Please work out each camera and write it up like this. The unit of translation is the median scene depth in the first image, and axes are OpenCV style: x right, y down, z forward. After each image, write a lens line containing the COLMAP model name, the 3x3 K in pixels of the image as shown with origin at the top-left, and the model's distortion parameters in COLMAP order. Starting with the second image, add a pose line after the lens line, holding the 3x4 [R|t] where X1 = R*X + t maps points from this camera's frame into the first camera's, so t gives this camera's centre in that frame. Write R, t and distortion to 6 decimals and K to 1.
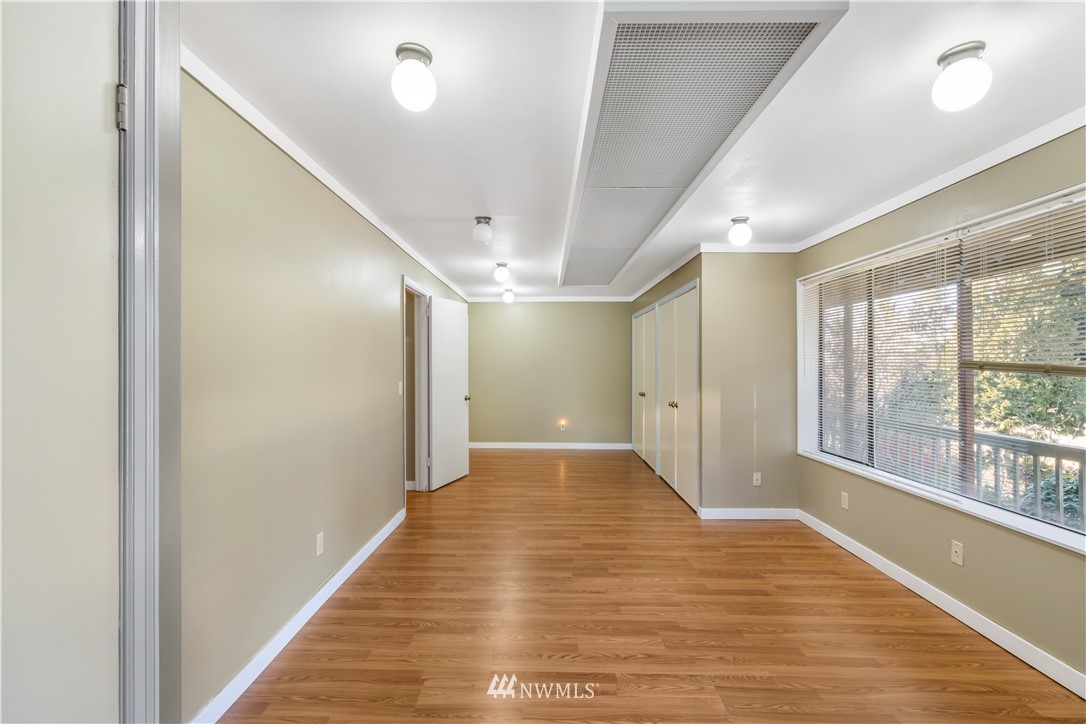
lens RADIAL K [[468.5, 0, 541.5], [0, 468.5, 363.5], [0, 0, 1]] dist [0.001800, -0.000460]
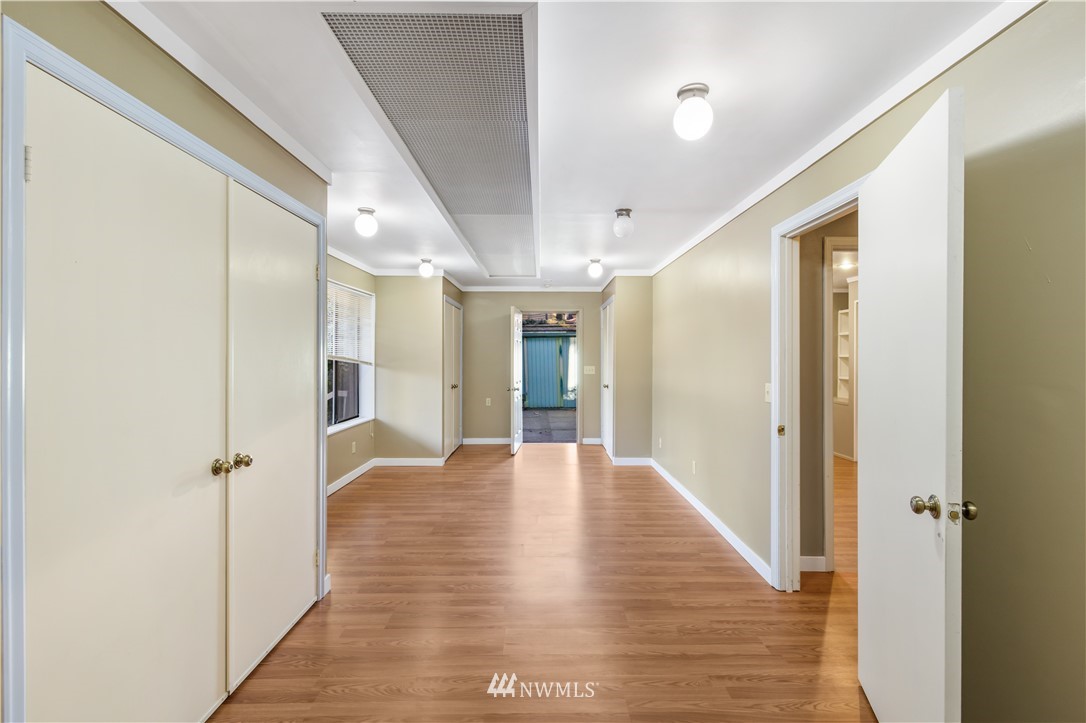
lens RADIAL K [[468.5, 0, 544.1], [0, 468.5, 359.4], [0, 0, 1]] dist [0.001800, -0.000460]
pose [[-0.999951, -0.008088, -0.005725, 0.050547], [-0.008086, 0.999967, -0.000337, 0.005053], [0.005728, -0.000291, -0.999984, 1.971002]]
